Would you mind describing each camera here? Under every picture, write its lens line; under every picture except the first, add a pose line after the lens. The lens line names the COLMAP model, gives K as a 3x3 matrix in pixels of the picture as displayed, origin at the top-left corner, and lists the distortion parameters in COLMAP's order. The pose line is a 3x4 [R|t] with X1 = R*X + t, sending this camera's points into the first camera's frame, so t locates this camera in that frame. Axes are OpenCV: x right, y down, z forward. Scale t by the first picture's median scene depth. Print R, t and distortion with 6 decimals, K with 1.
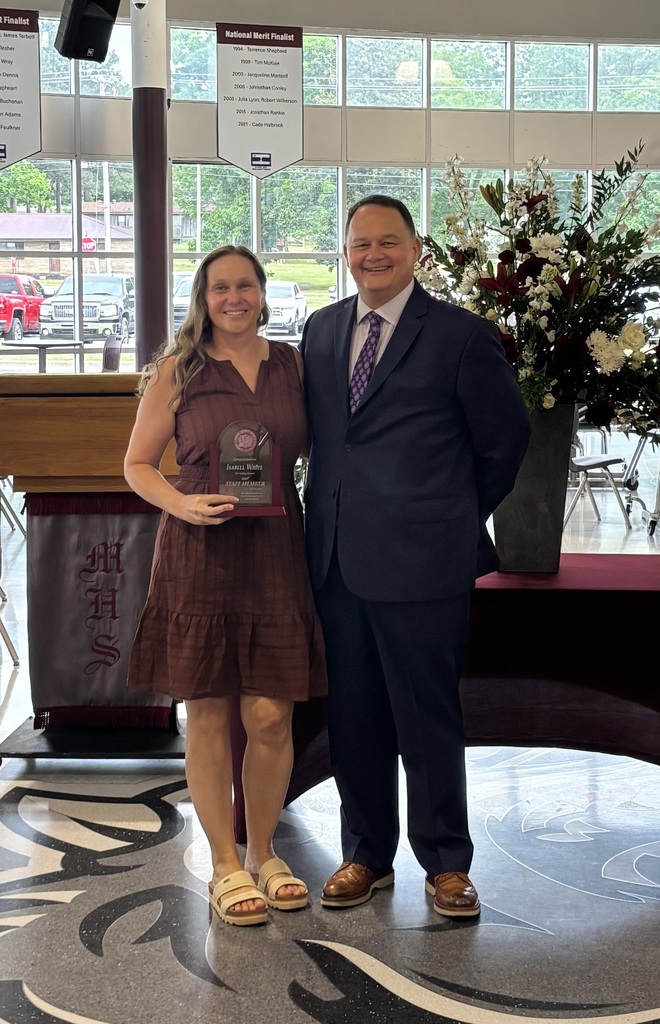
lens RADIAL K [[1926.3, 0, 319.8], [0, 1926.3, 409.9], [0, 0, 1]] dist [0.137722, 0.000000]
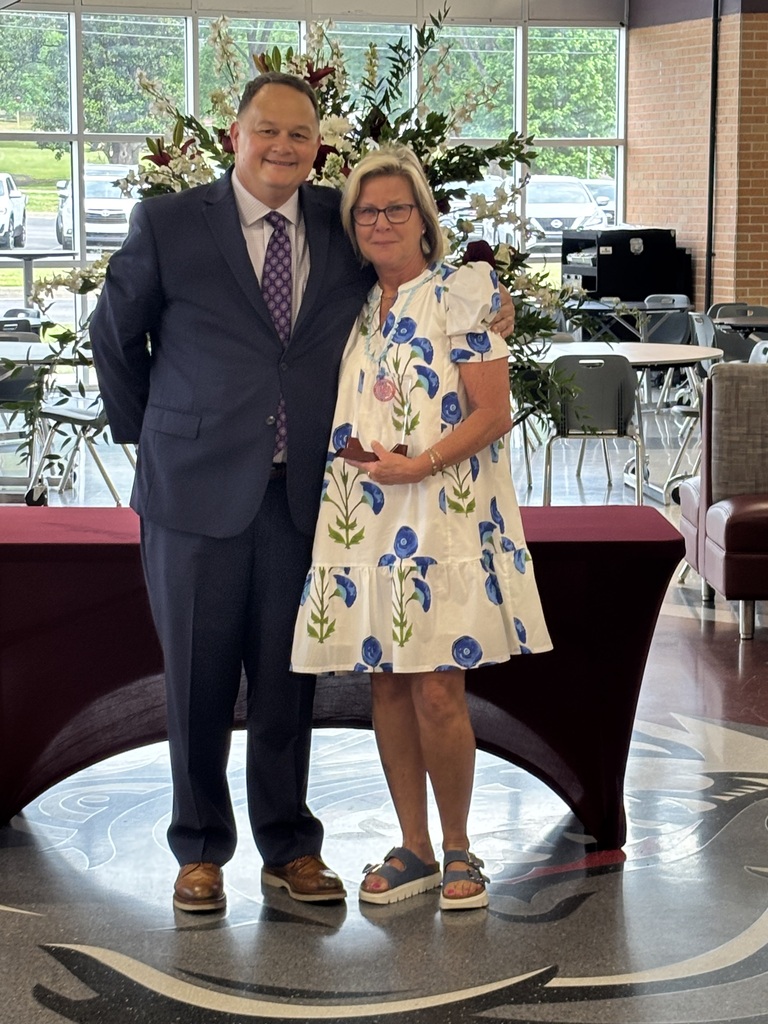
lens RADIAL K [[2723.6, 0, 412.8], [0, 2723.6, 550.9], [0, 0, 1]] dist [0.166553, 0.000000]
pose [[0.991117, -0.011382, 0.132504, -0.005930], [0.002134, 0.997564, 0.069724, 0.012624], [-0.132975, -0.068822, 0.988727, -0.169291]]
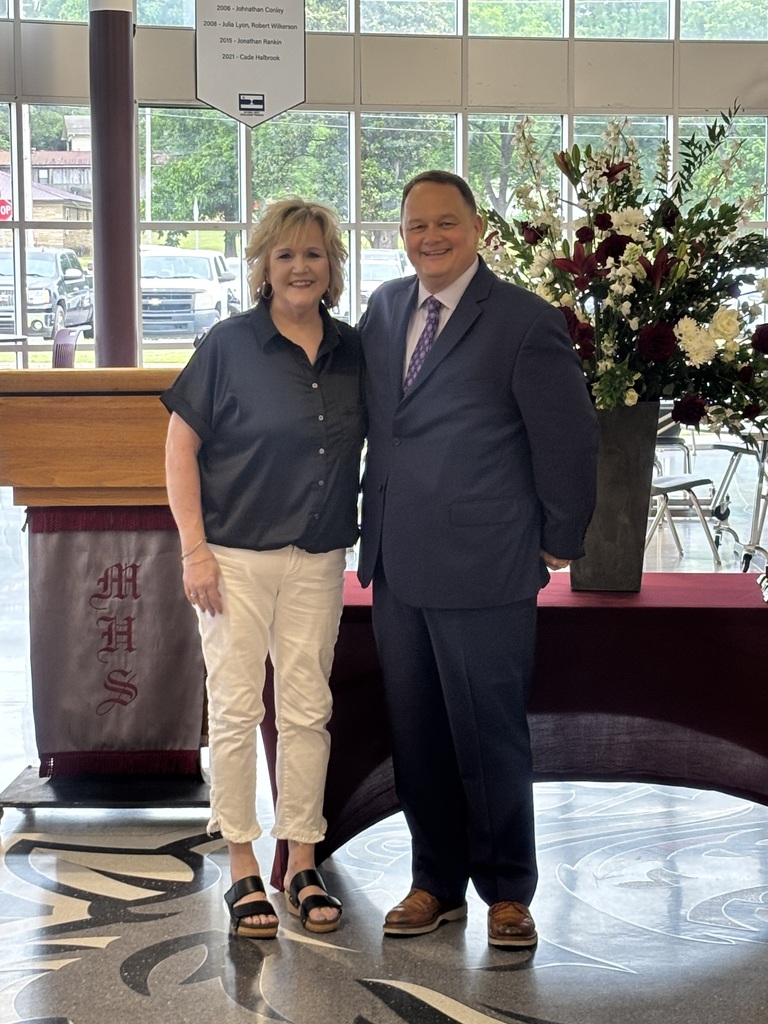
lens RADIAL K [[2564.2, 0, 354.8], [0, 2564.2, 541.0], [0, 0, 1]] dist [0.155262, 0.000000]
pose [[0.999824, -0.002638, 0.018599, -0.029530], [0.001832, 0.999065, 0.043200, 0.009622], [-0.018696, -0.043158, 0.998893, -0.175608]]
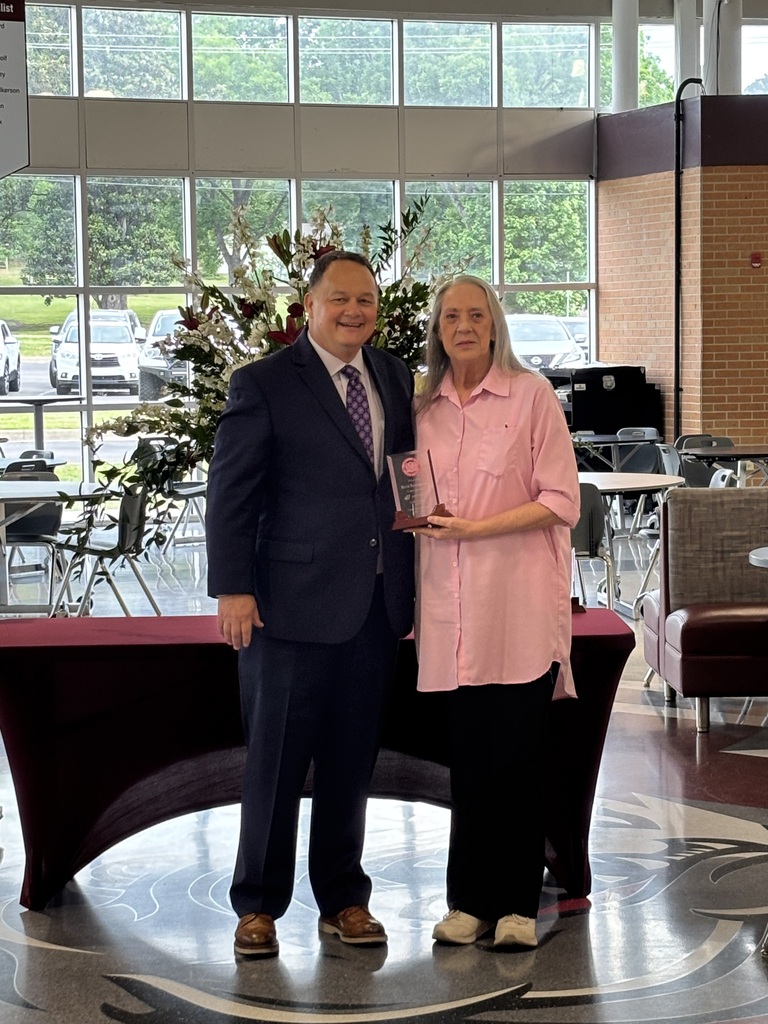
lens RADIAL K [[2723.6, 0, 404.3], [0, 2723.6, 521.1], [0, 0, 1]] dist [0.166553, 0.000000]
pose [[0.990678, -0.018704, 0.134937, -0.037574], [0.017585, 0.999800, 0.009478, 0.016594], [-0.135087, -0.007017, 0.990809, -0.384261]]
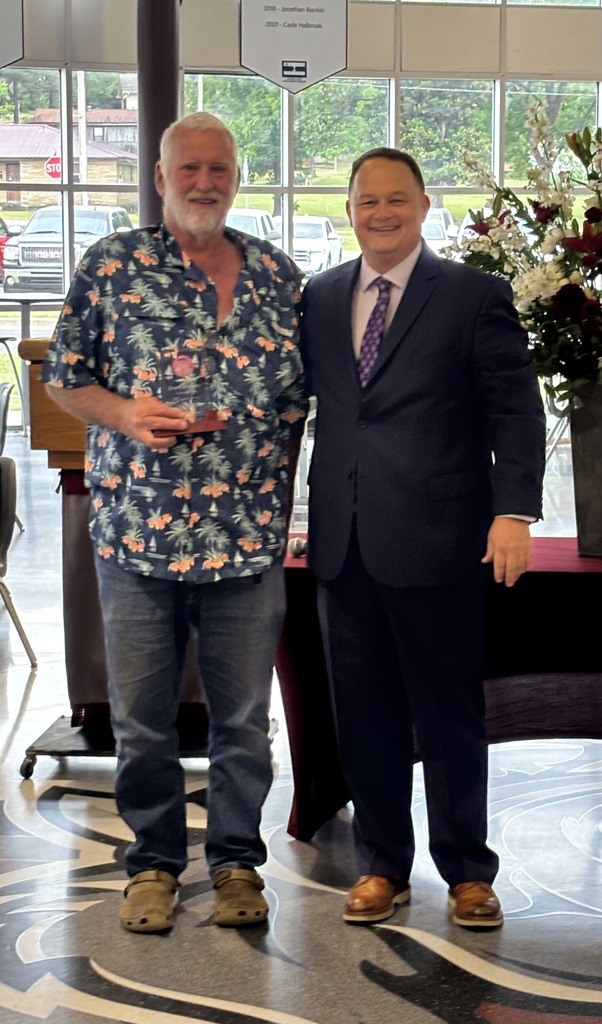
lens RADIAL K [[2506.9, 0, 320.1], [0, 2506.9, 526.4], [0, 0, 1]] dist [0.167740, 0.000000]
pose [[0.999890, 0.007205, -0.012996, -0.016318], [-0.006452, 0.998352, 0.057030, 0.001655], [0.013385, -0.056940, 0.998288, -0.202708]]
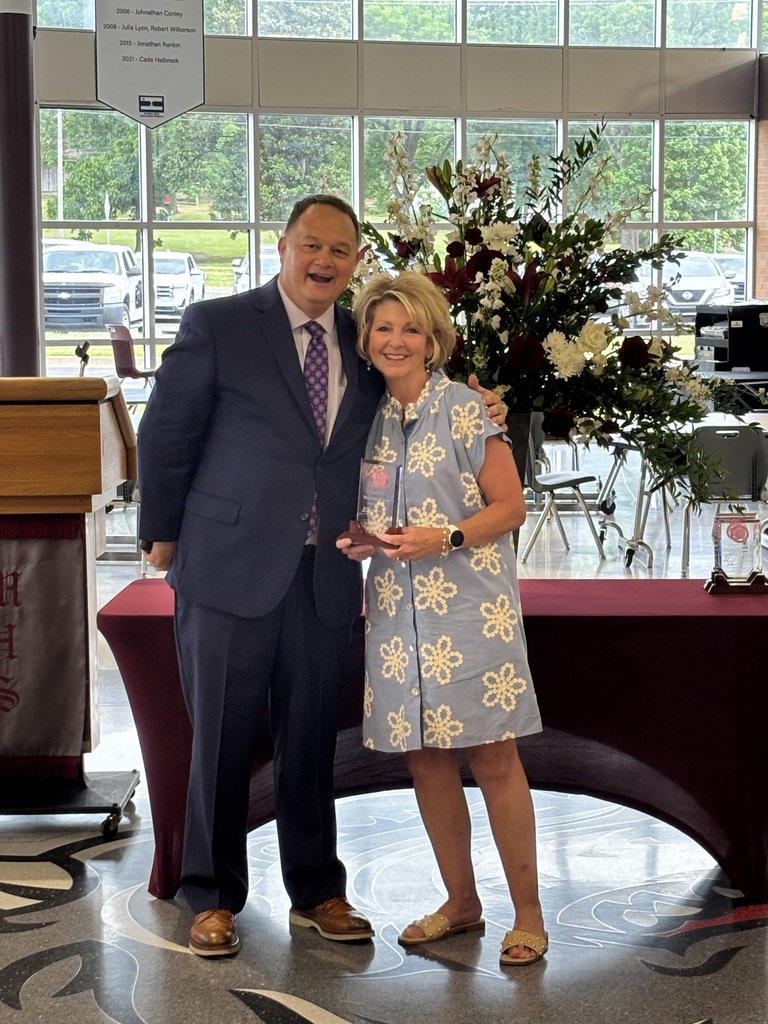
lens RADIAL K [[2482.6, 0, 380.9], [0, 2482.6, 539.4], [0, 0, 1]] dist [0.164756, 0.000000]
pose [[0.997893, -0.006774, 0.064533, -0.012951], [0.003603, 0.998786, 0.049123, -0.001092], [-0.064788, -0.048787, 0.996706, -0.153777]]
